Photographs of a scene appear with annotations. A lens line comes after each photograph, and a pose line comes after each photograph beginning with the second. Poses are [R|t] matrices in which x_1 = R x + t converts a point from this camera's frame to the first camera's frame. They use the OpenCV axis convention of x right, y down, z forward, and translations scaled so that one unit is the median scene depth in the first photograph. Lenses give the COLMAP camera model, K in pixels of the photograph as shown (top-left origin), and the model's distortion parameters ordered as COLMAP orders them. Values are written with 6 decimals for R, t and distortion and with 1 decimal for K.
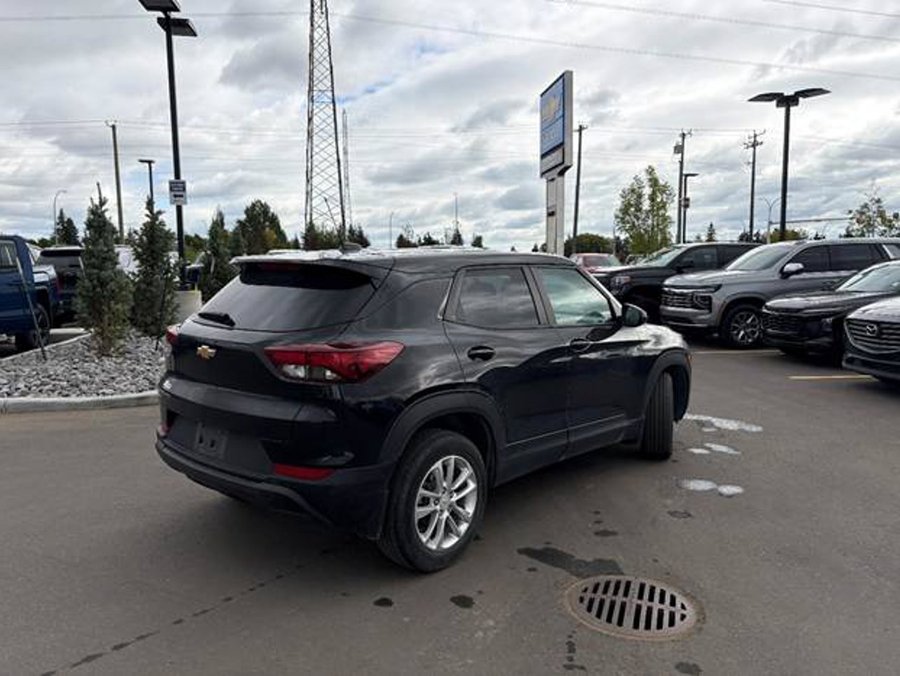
lens RADIAL K [[680.7, 0, 453.0], [0, 680.7, 340.8], [0, 0, 1]] dist [0.026673, 0.001264]
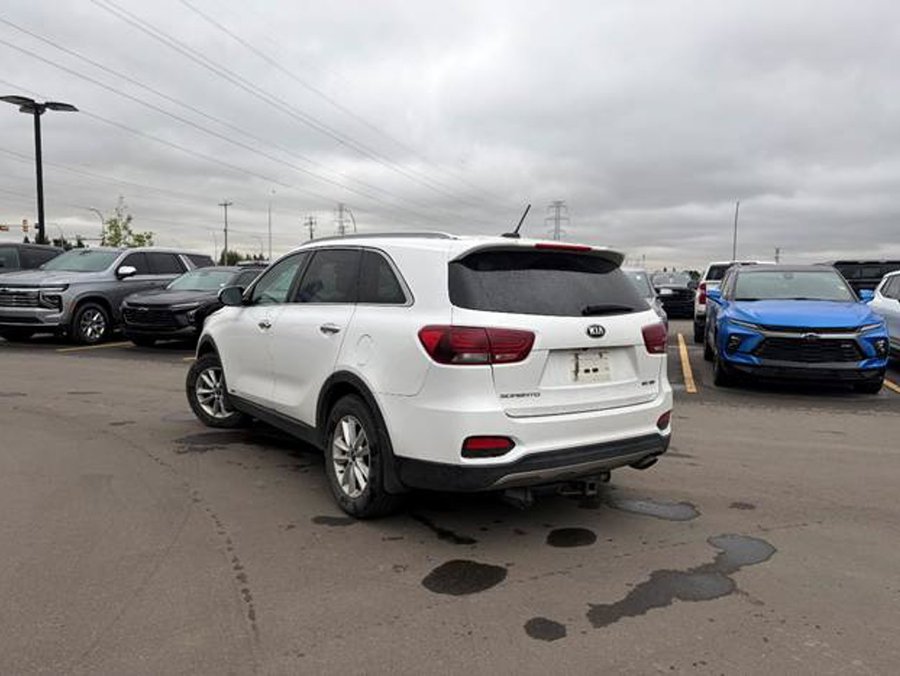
lens RADIAL K [[677.9, 0, 448.1], [0, 677.9, 345.3], [0, 0, 1]] dist [0.051815, -0.053269]
pose [[0.430091, -0.067682, 0.900245, -0.271244], [0.073385, 0.996507, 0.039860, 0.010069], [-0.899798, 0.048921, 0.433556, 0.030701]]
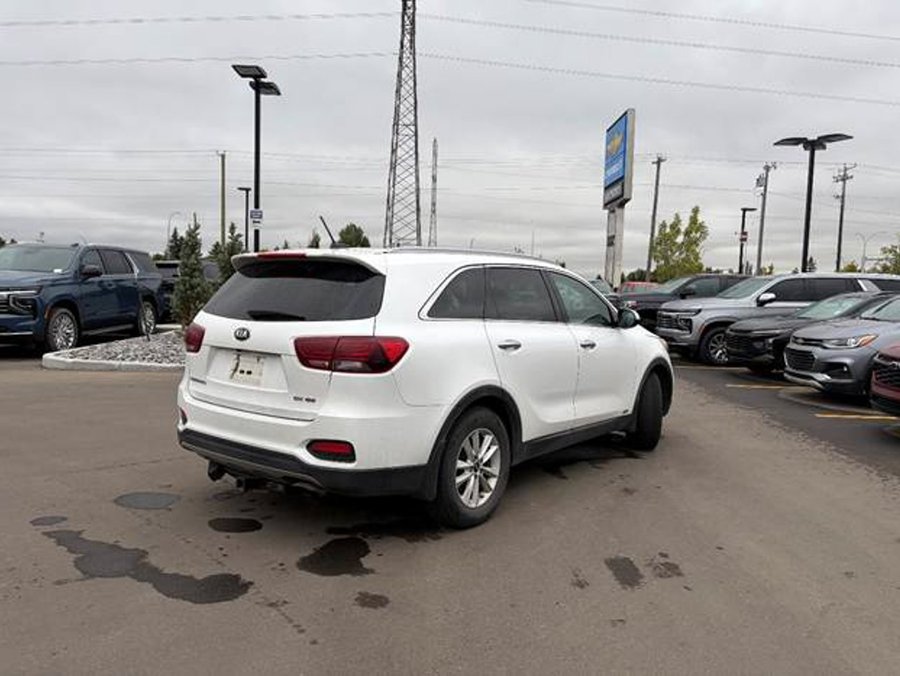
lens RADIAL K [[677.9, 0, 448.1], [0, 677.9, 345.3], [0, 0, 1]] dist [0.051815, -0.053269]
pose [[0.990440, 0.045740, -0.130141, 0.109243], [-0.049640, 0.998405, -0.026878, 0.027052], [0.128704, 0.033081, 0.991131, -0.169863]]
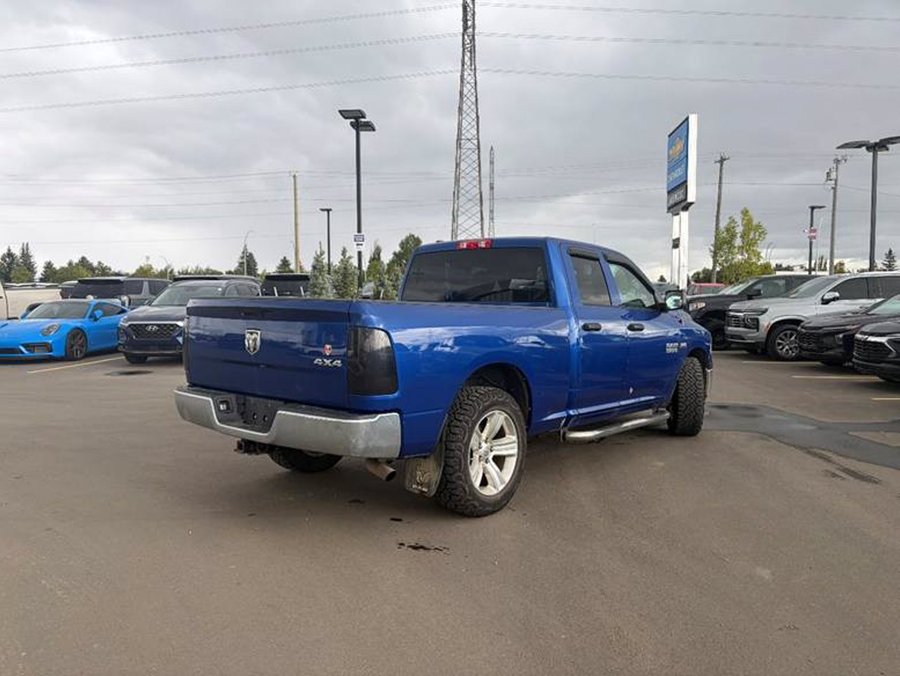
lens RADIAL K [[681.2, 0, 450.0], [0, 681.2, 338.0], [0, 0, 1]] dist [0.070863, -0.053456]
pose [[0.976999, 0.017224, -0.212547, 0.083064], [-0.027260, 0.998643, -0.044378, 0.038426], [0.211494, 0.049151, 0.976143, -0.317989]]
